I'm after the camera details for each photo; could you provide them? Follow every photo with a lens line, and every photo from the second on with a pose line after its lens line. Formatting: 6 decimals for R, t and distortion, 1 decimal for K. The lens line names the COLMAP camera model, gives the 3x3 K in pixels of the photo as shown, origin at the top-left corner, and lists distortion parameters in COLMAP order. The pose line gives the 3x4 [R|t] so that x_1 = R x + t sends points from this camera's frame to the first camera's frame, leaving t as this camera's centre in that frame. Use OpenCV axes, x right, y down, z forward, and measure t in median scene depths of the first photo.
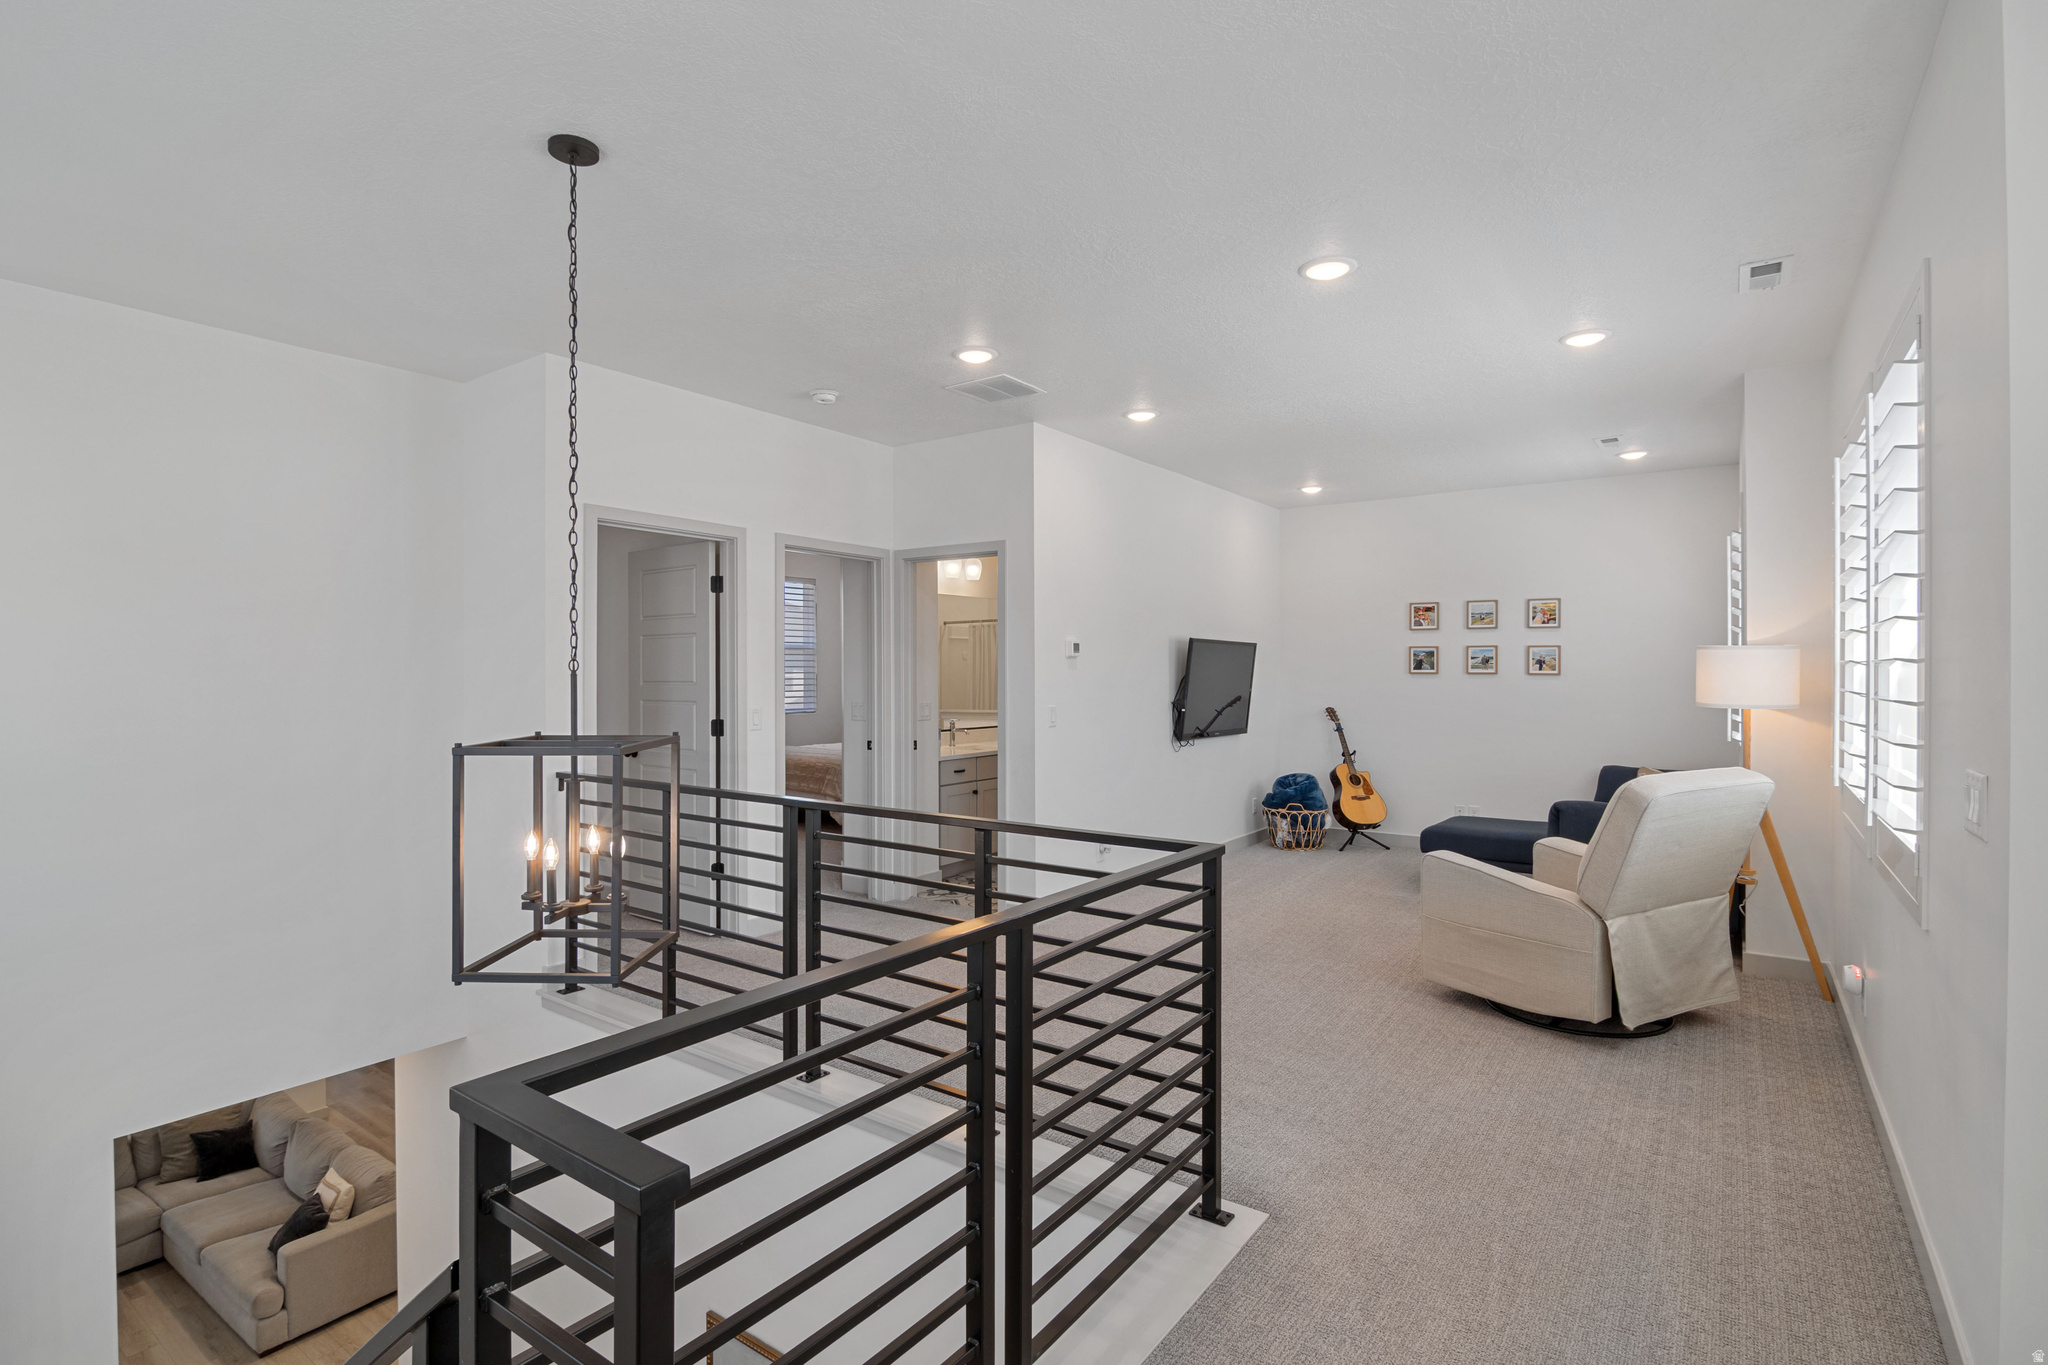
lens RADIAL K [[987.2, 0, 1015.3], [0, 987.2, 674.9], [0, 0, 1]] dist [0.001307, -0.011616]
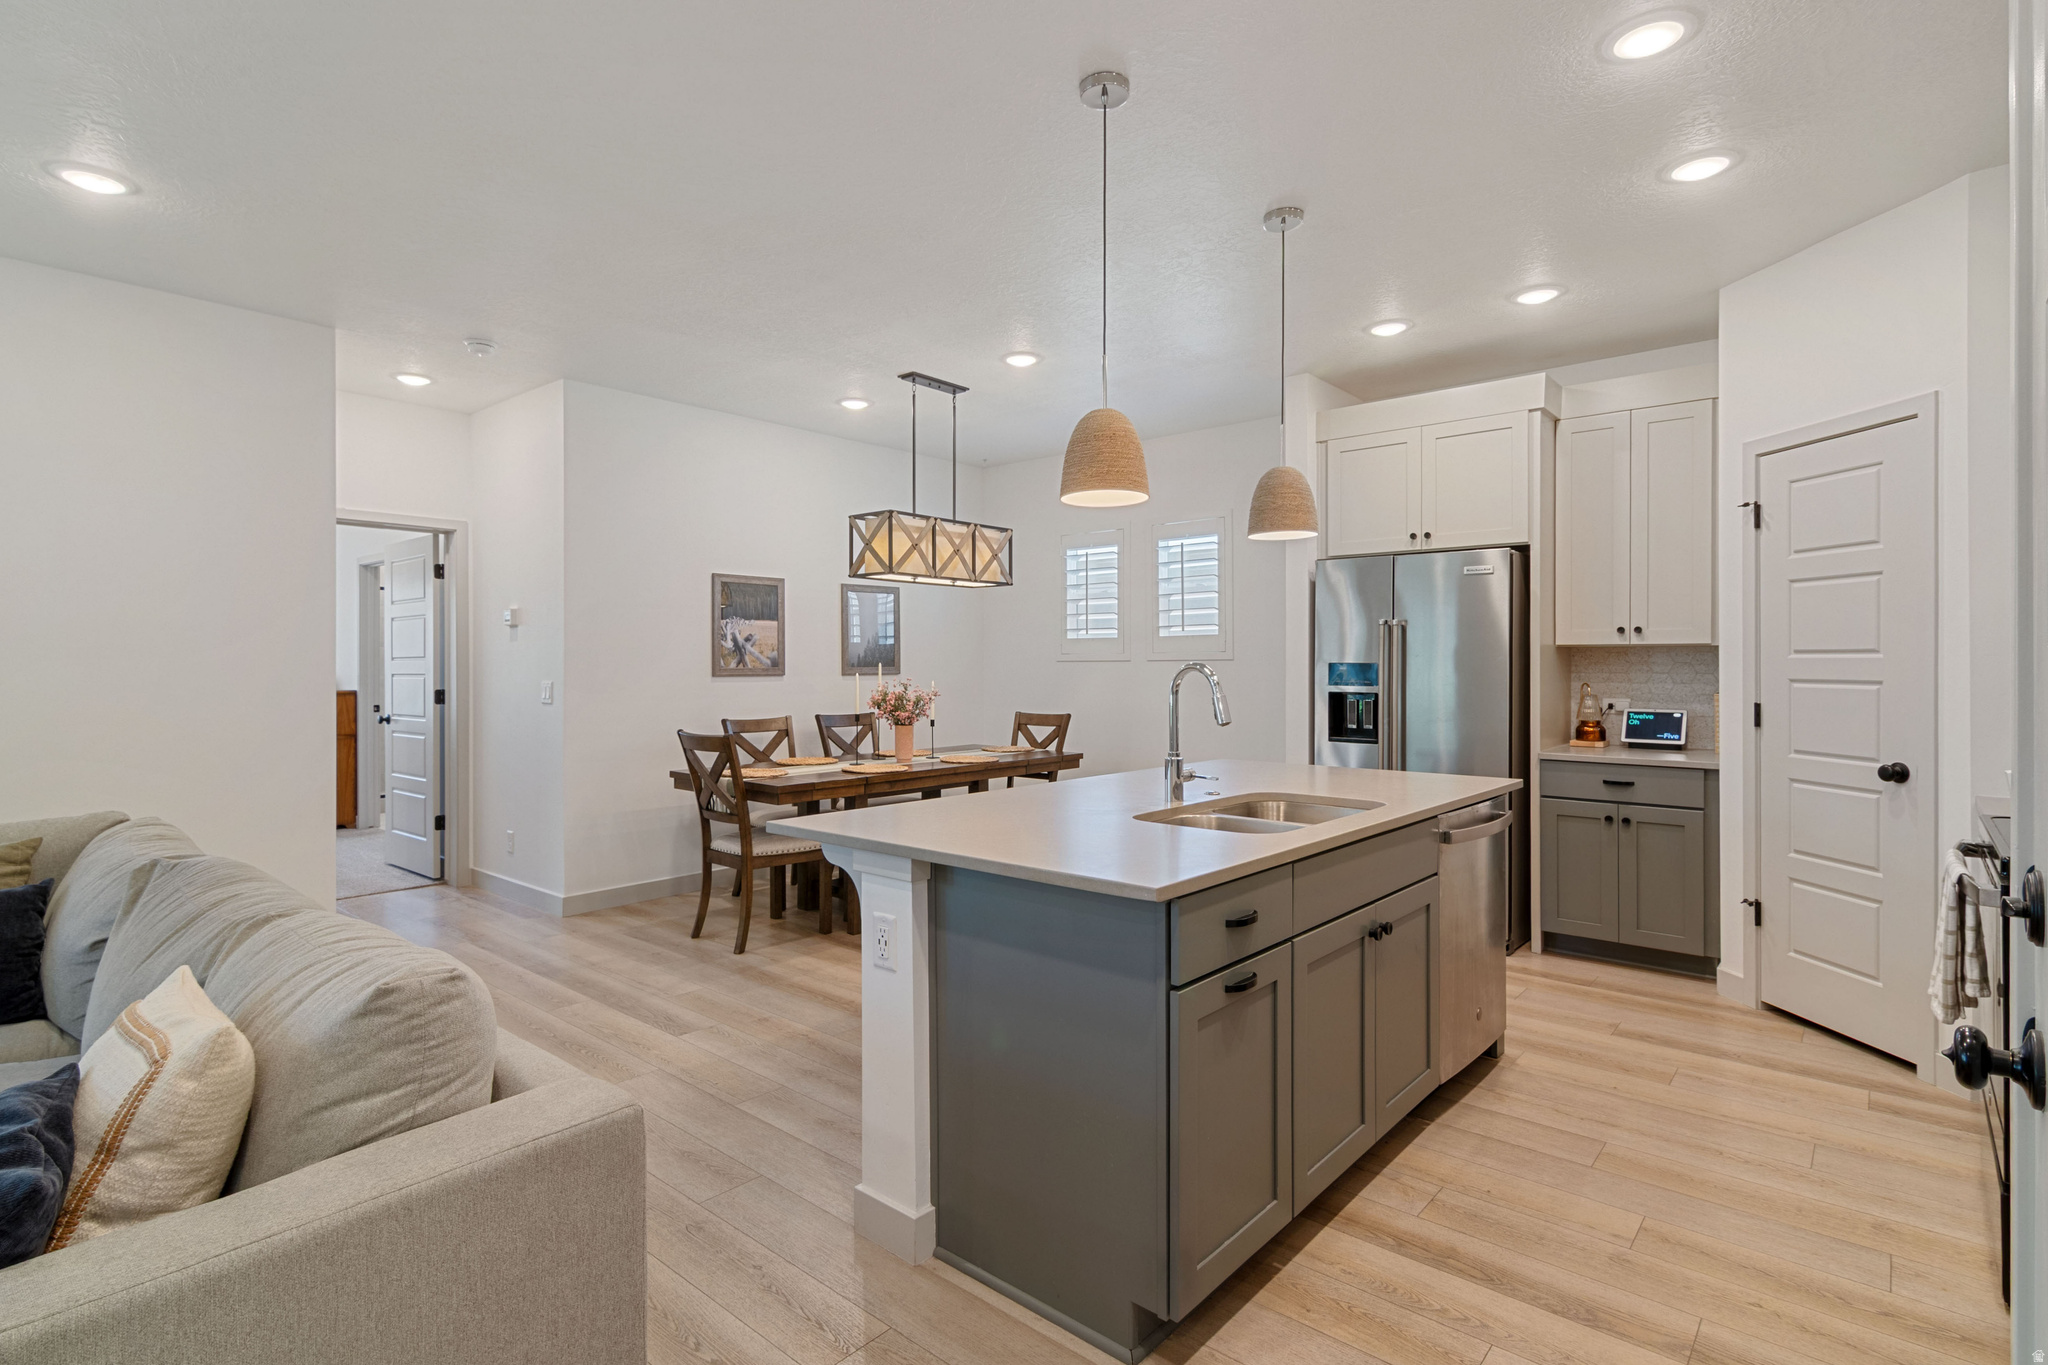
lens RADIAL K [[996.1, 0, 1021.7], [0, 996.1, 678.4], [0, 0, 1]] dist [-0.006780, -0.001302]
pose [[0.996407, 0.000547, -0.084696, -0.505430], [0.000364, 0.999942, 0.010731, 0.448659], [0.084697, -0.010723, 0.996349, 0.820236]]
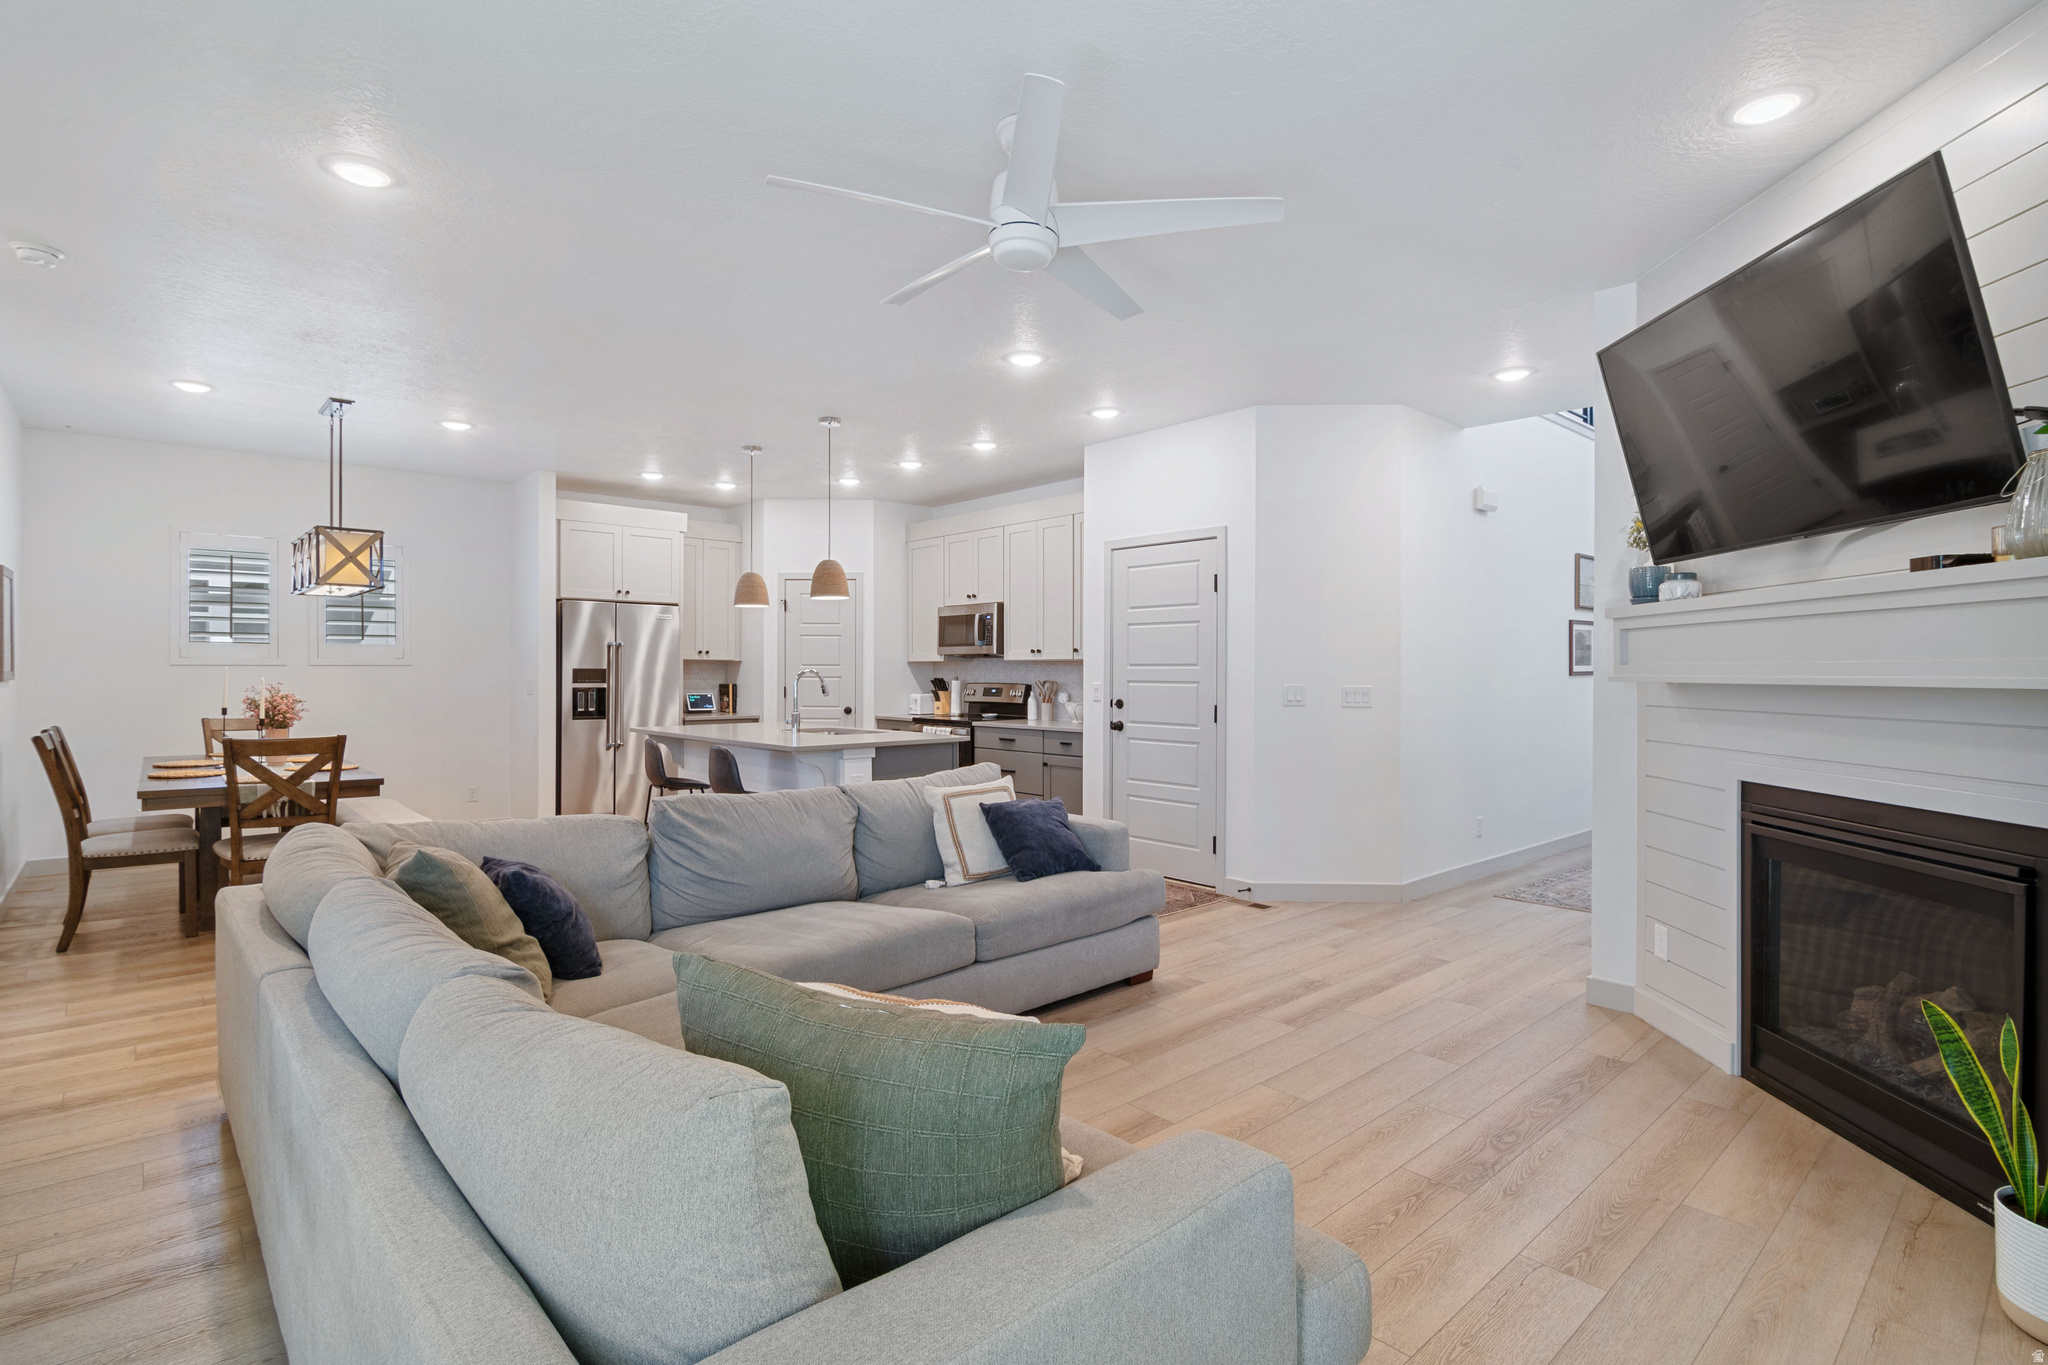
lens RADIAL K [[996.1, 0, 1021.7], [0, 996.1, 678.4], [0, 0, 1]] dist [-0.006780, -0.001302]
pose [[0.212523, -0.005578, 0.977140, -1.286502], [0.000062, 0.999984, 0.005695, 0.449639], [-0.977156, -0.001150, 0.212520, 0.851362]]
